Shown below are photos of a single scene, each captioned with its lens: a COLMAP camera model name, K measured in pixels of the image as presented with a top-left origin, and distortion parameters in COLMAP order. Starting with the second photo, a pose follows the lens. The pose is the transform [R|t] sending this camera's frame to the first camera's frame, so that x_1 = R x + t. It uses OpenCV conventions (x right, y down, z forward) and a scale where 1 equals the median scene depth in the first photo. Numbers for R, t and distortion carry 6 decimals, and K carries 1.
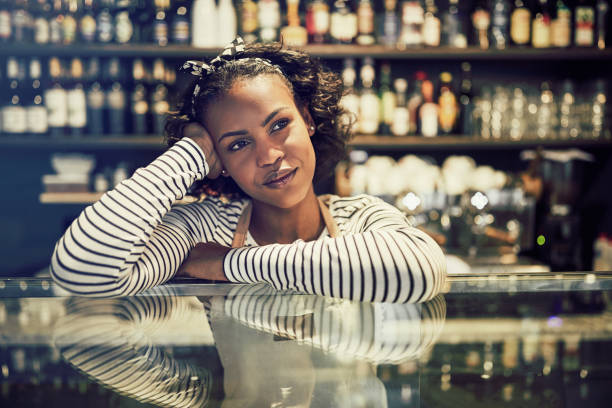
lens RADIAL K [[549.9, 0, 318.3], [0, 549.9, 210.7], [0, 0, 1]] dist [-0.030090, 0.000000]
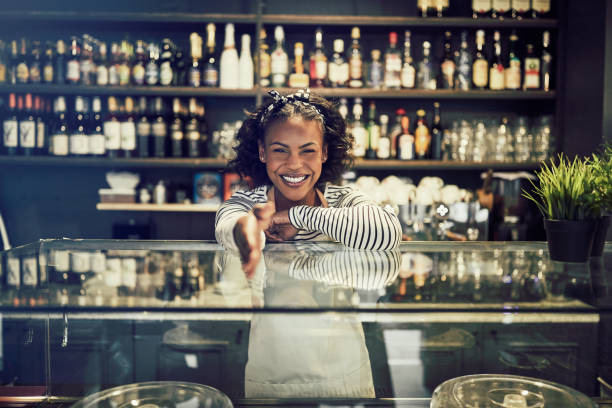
lens RADIAL K [[549.9, 0, 327.9], [0, 549.9, 219.0], [0, 0, 1]] dist [-0.030090, 0.000000]
pose [[0.999919, 0.009234, -0.008785, 0.035385], [-0.009440, 0.999675, -0.023689, 0.031064], [0.008563, 0.023770, 0.999681, -0.258596]]
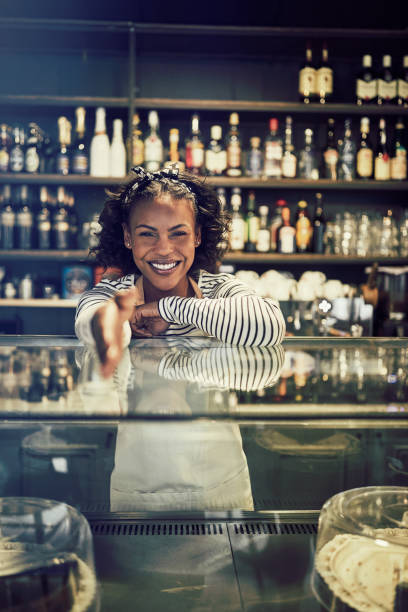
lens RADIAL K [[549.9, 0, 218.1], [0, 549.9, 319.0], [0, 0, 1]] dist [-0.030090, 0.000000]
pose [[0.999862, 0.011128, 0.012314, 0.039486], [-0.010833, 0.999660, -0.023733, 0.037084], [-0.012574, 0.023597, 0.999642, -0.191012]]
